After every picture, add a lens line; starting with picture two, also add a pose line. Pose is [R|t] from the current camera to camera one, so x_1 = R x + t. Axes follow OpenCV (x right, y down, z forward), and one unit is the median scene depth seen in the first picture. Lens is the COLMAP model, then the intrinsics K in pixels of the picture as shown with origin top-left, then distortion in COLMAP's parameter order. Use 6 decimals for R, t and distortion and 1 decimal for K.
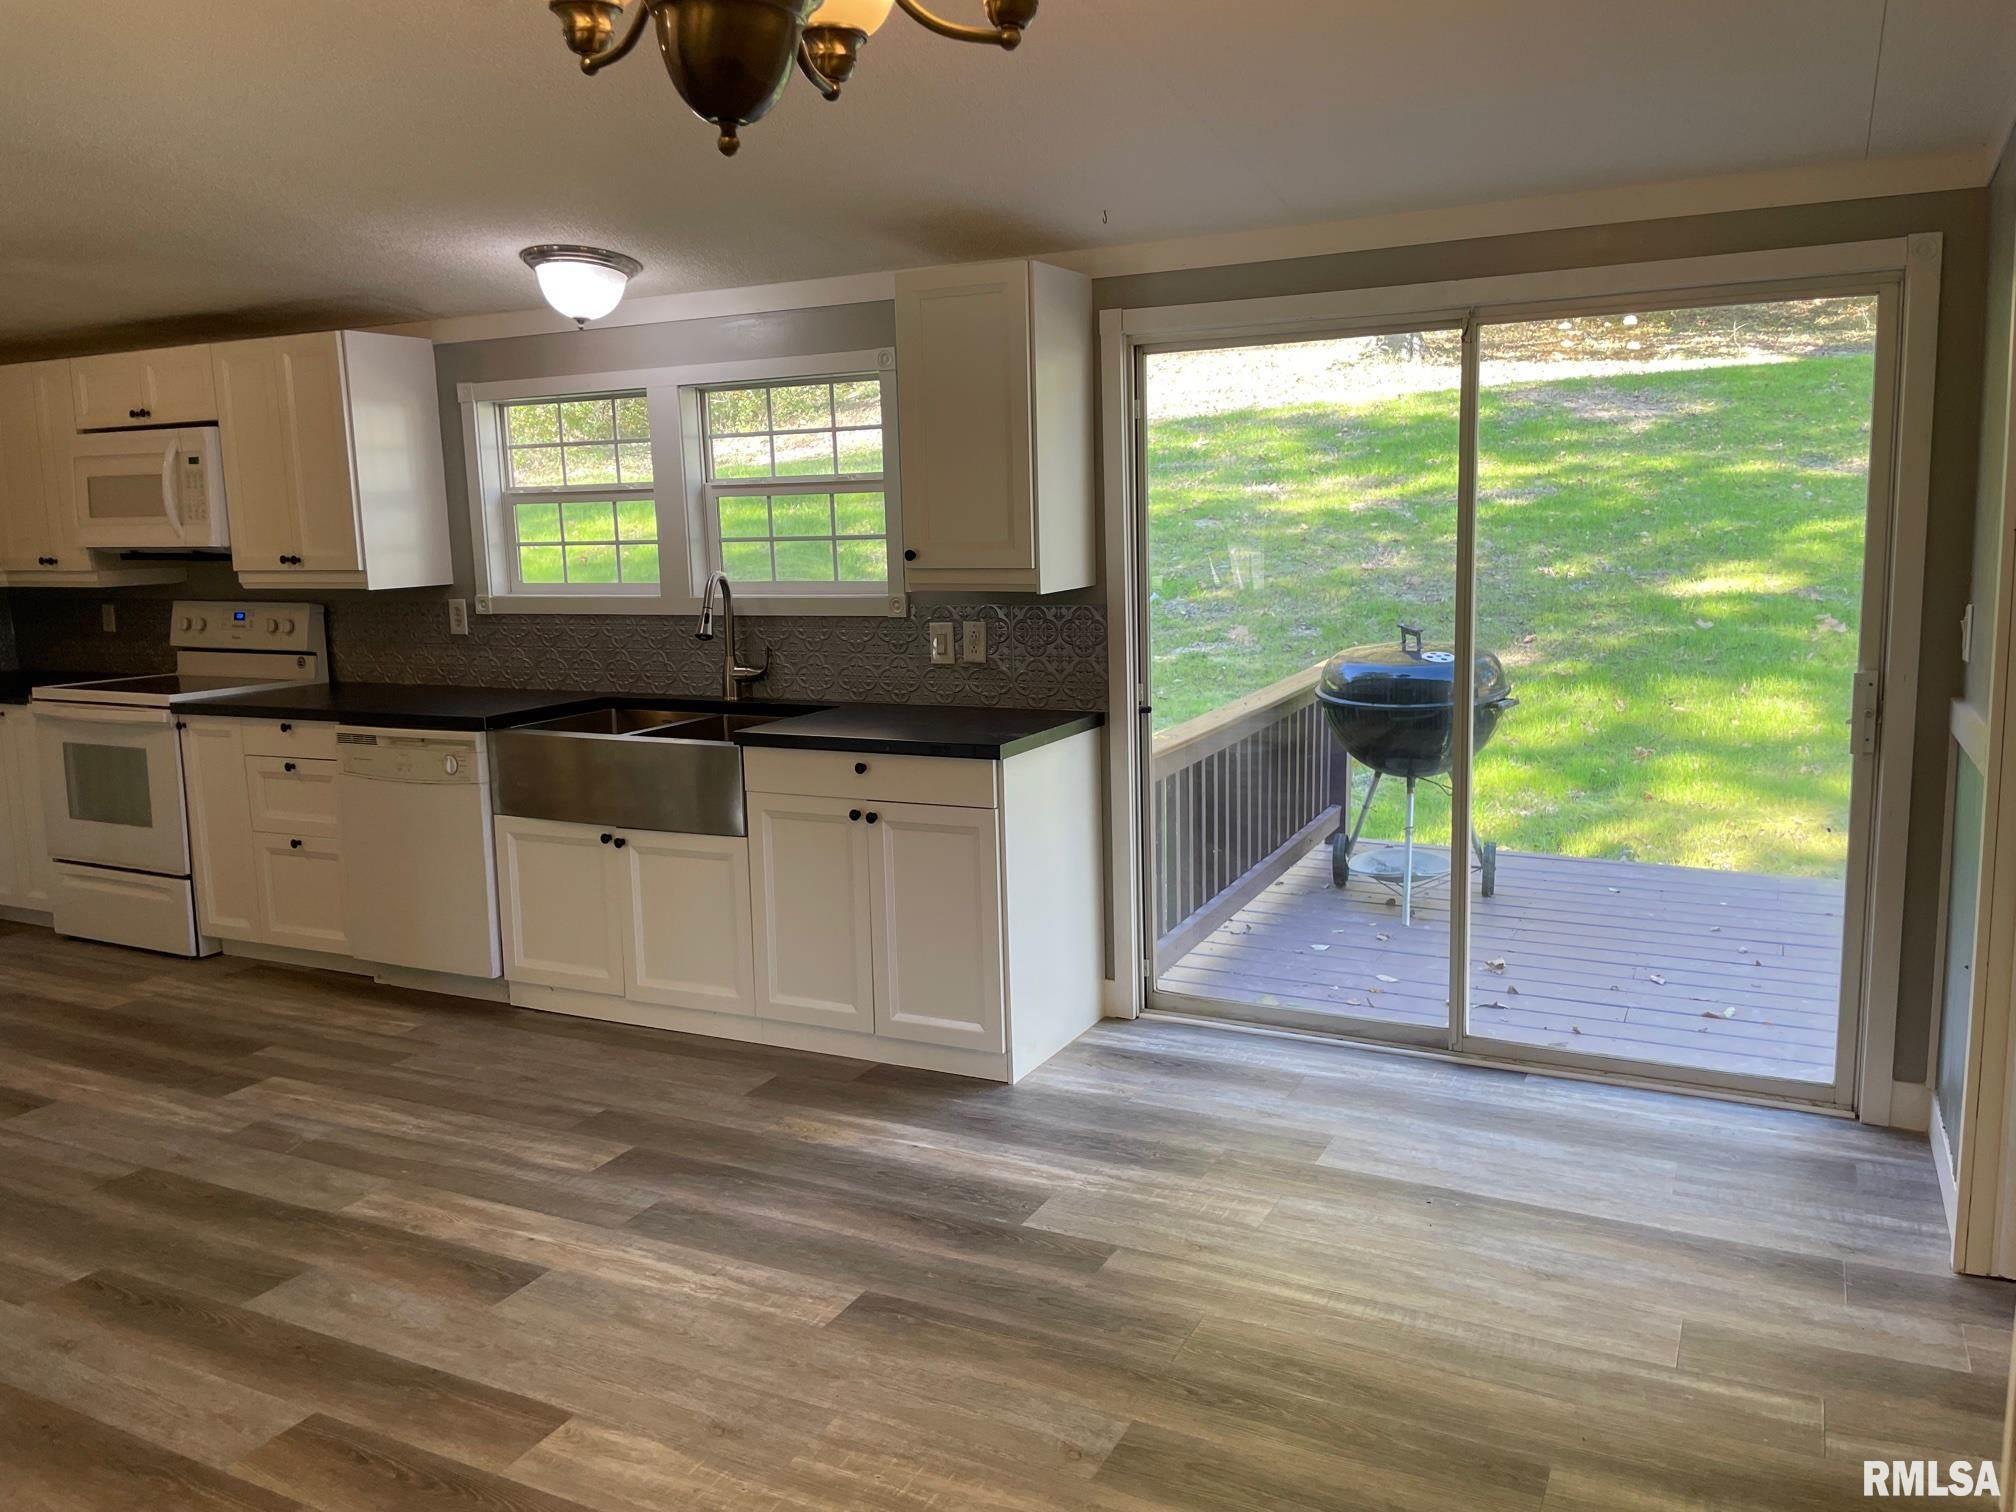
lens RADIAL K [[1506.8, 0, 1013.2], [0, 1506.8, 742.9], [0, 0, 1]] dist [0.081779, -0.123399]
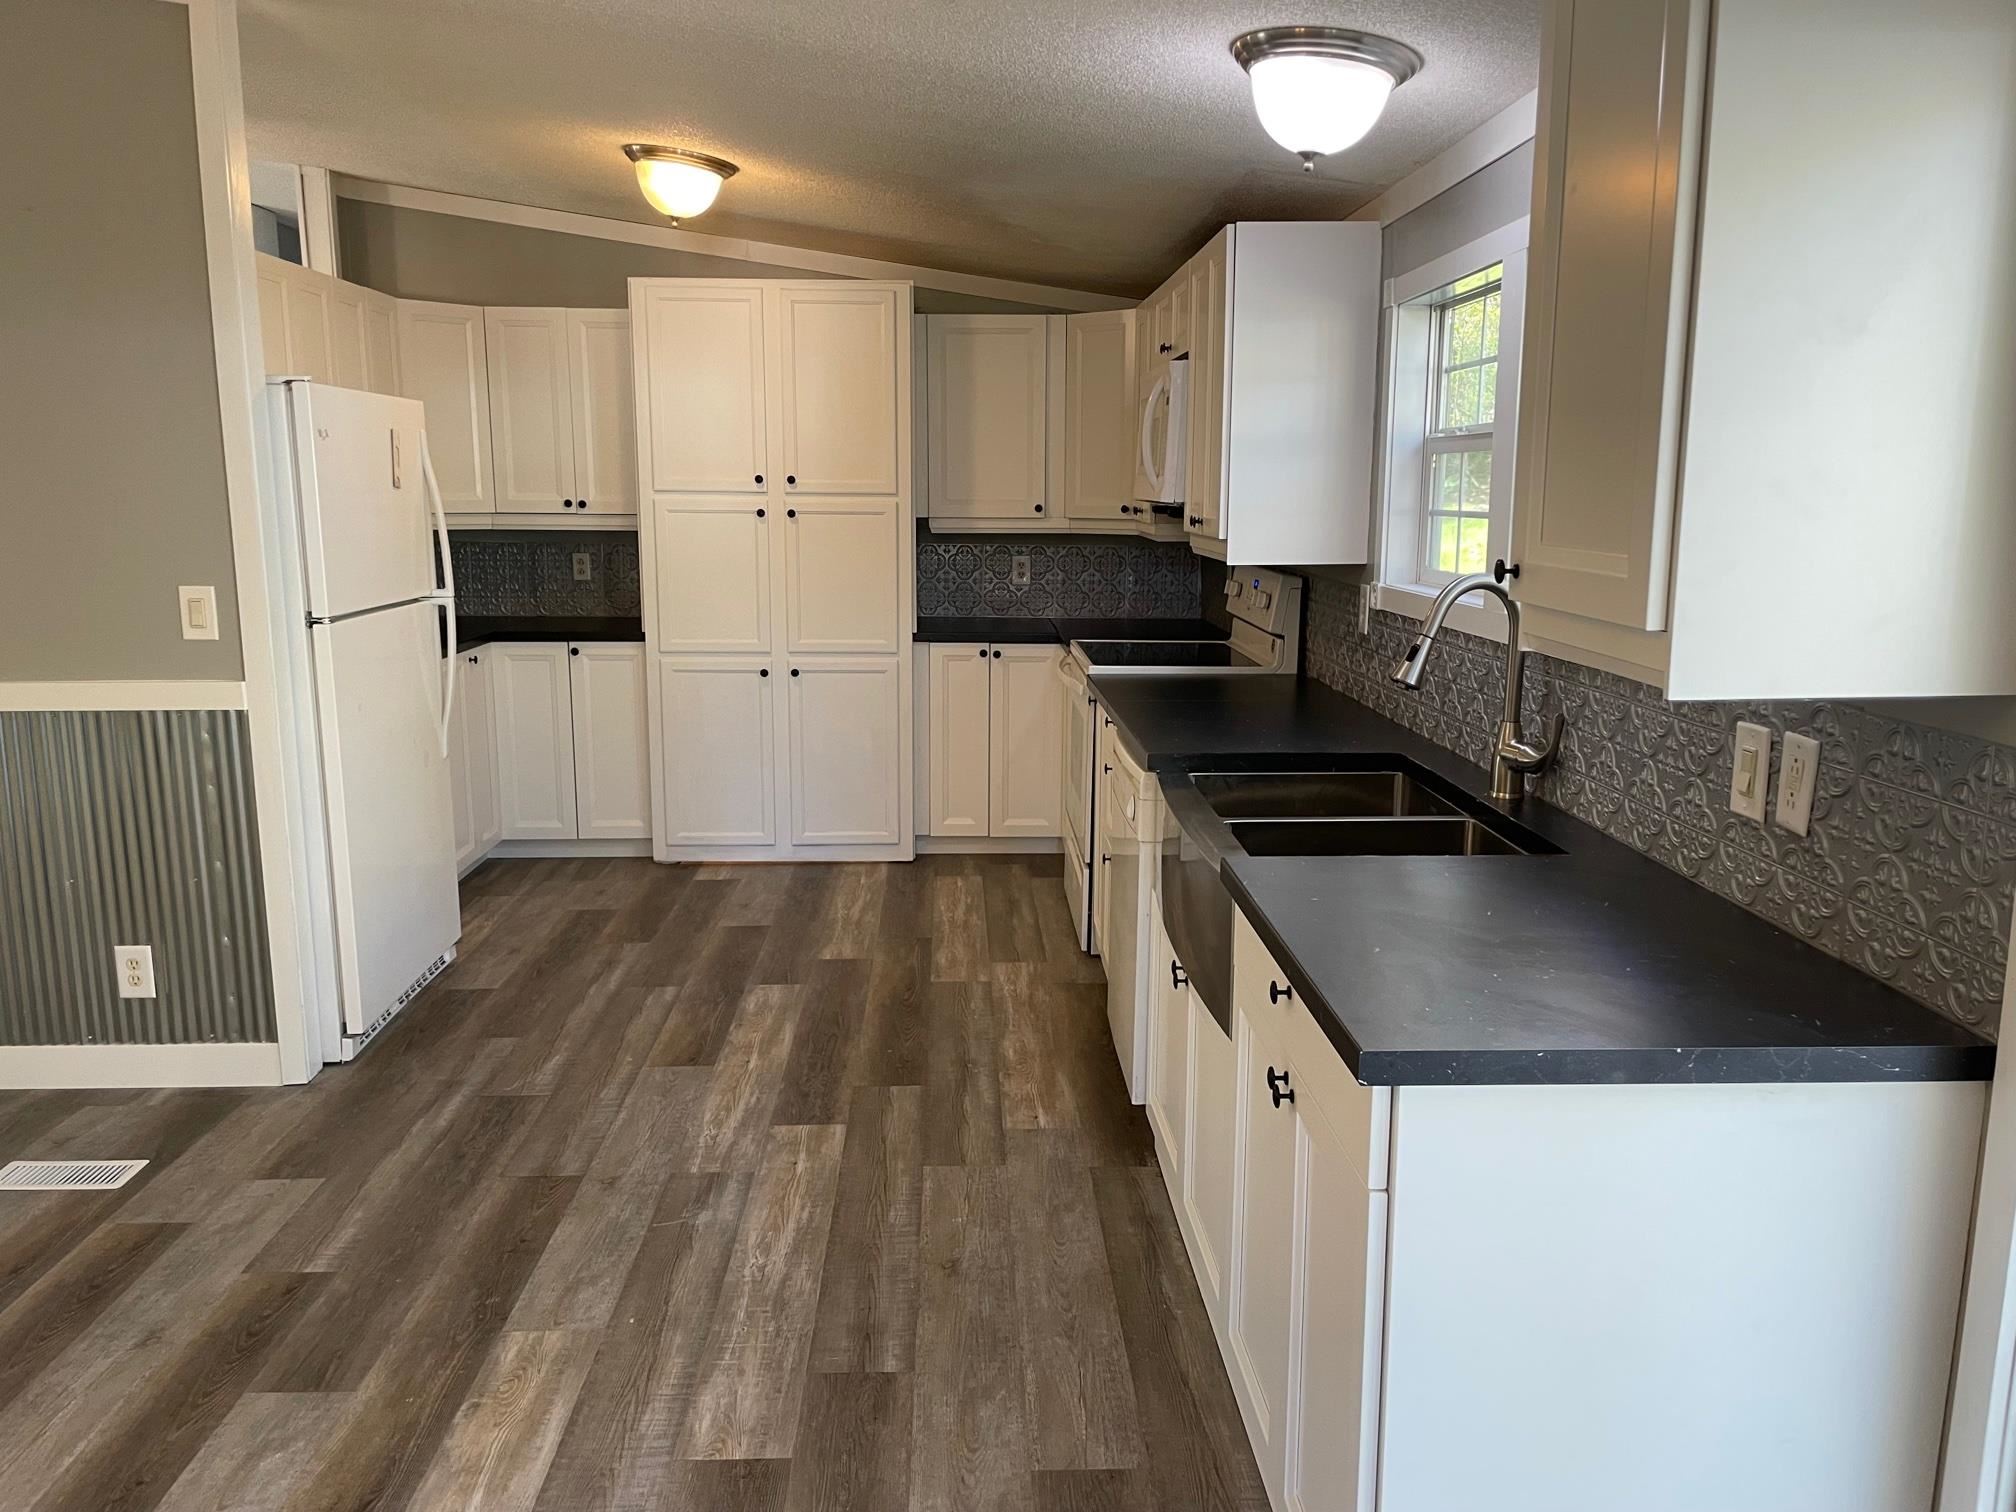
lens RADIAL K [[1522.6, 0, 1006.5], [0, 1522.6, 773.6], [0, 0, 1]] dist [0.077801, -0.120244]
pose [[0.485881, 0.188614, -0.853431, 0.213290], [-0.145639, 0.980258, 0.133728, -0.085402], [0.861805, 0.059317, 0.503759, 0.526937]]
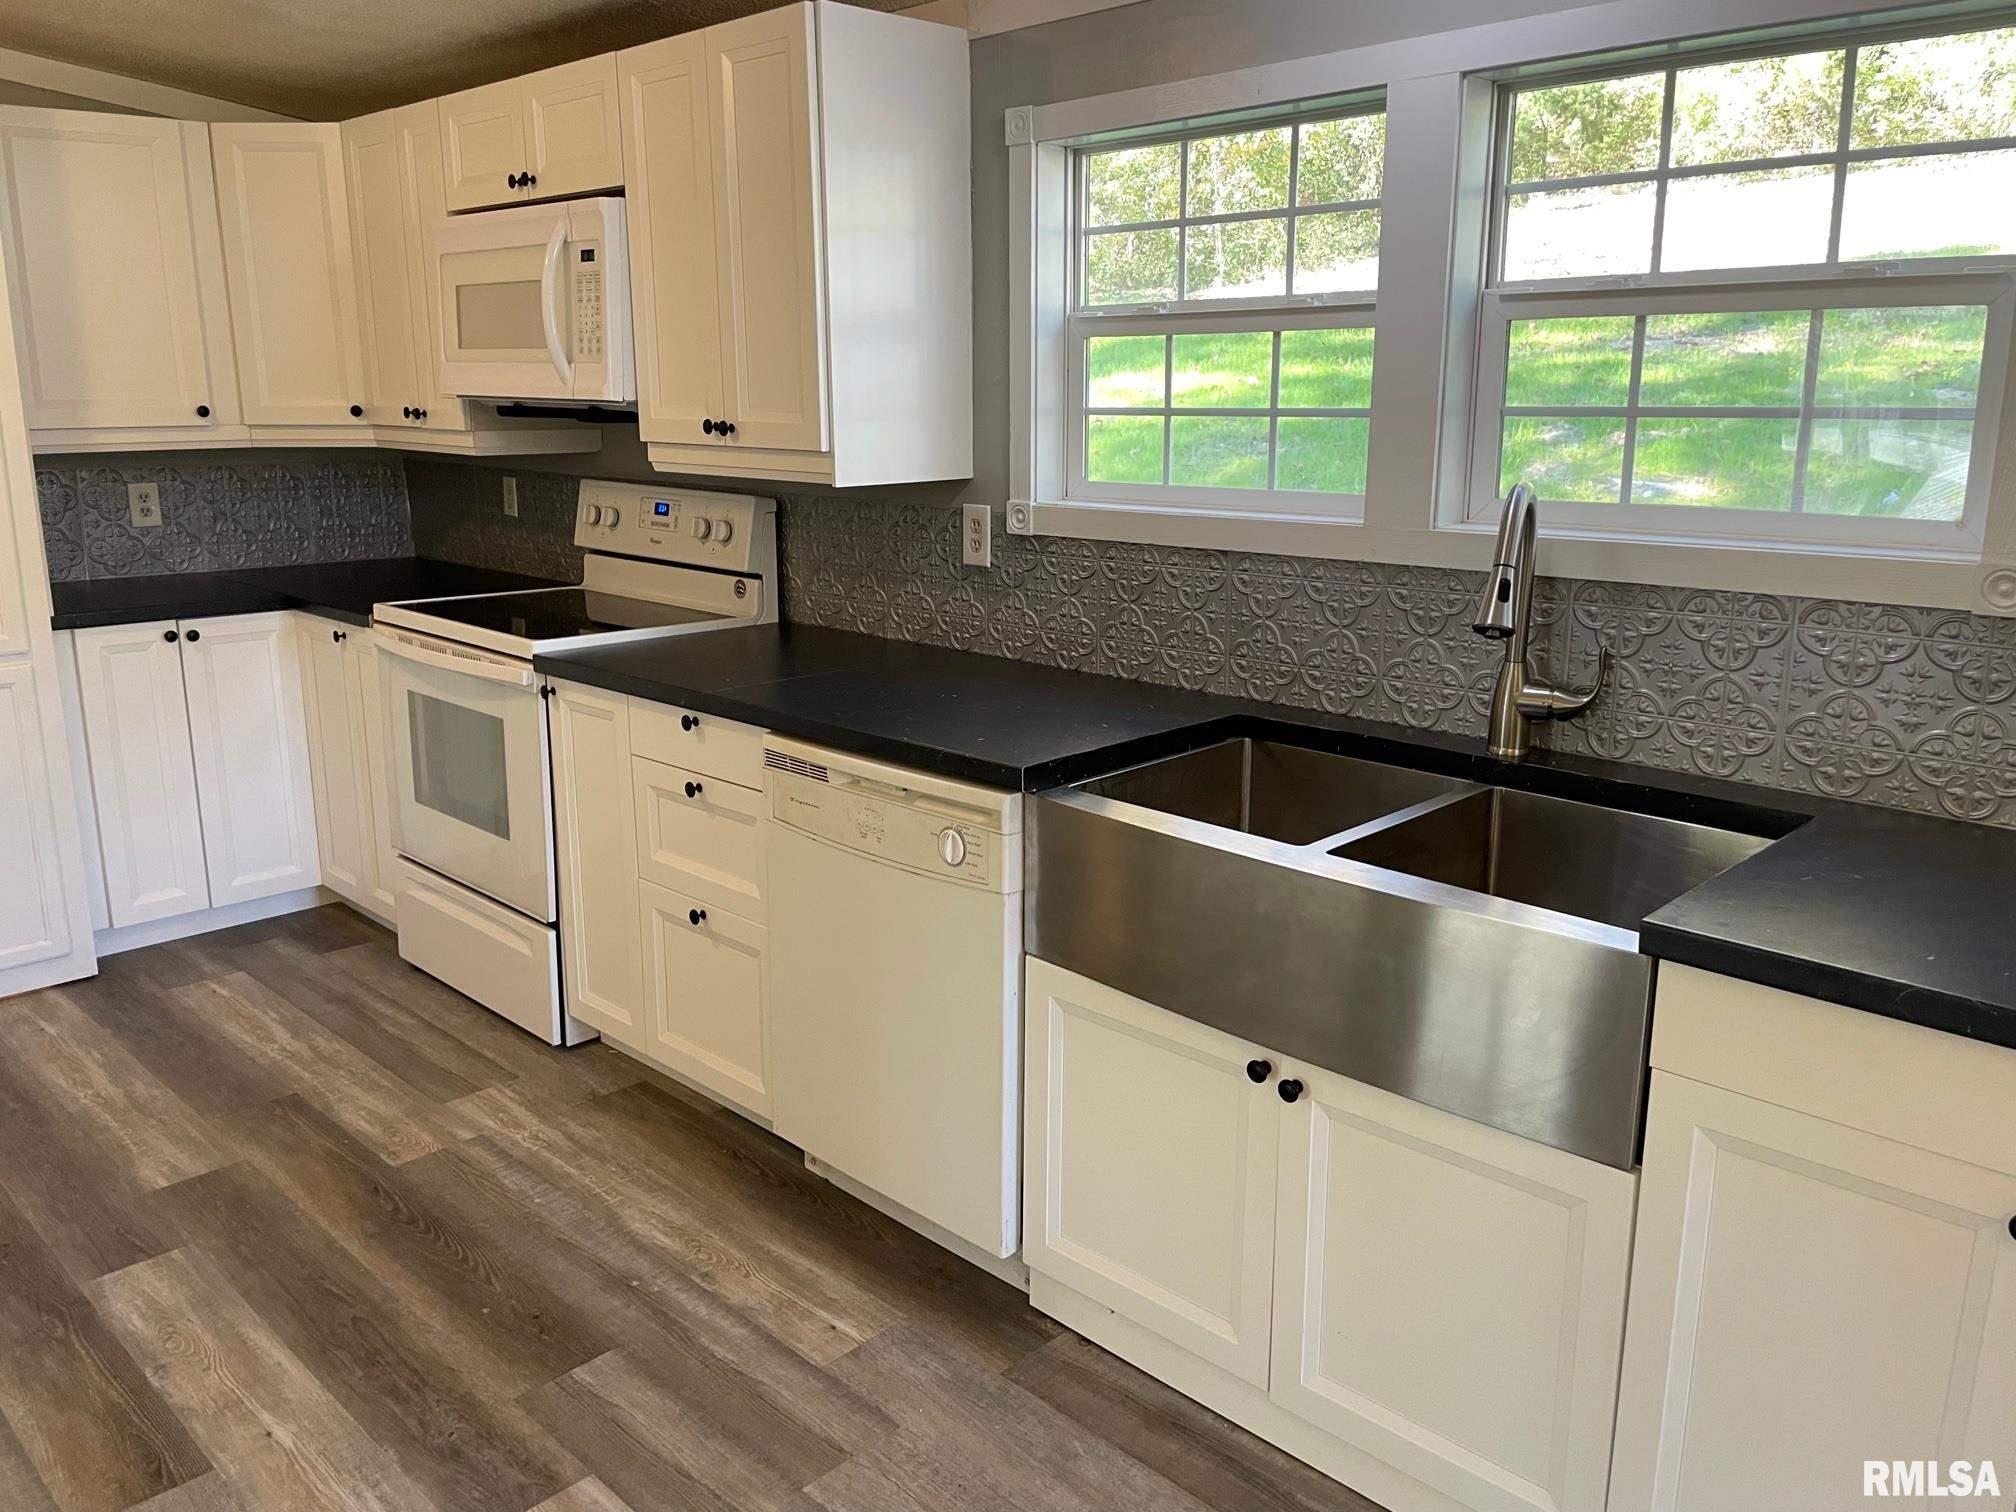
lens RADIAL K [[1543.1, 0, 1009.0], [0, 1543.1, 745.0], [0, 0, 1]] dist [0.086343, -0.119650]
pose [[0.950843, 0.093163, -0.295328, -0.185714], [-0.068166, 0.993249, 0.093859, -0.064515], [0.302078, -0.069114, 0.950775, 0.473235]]
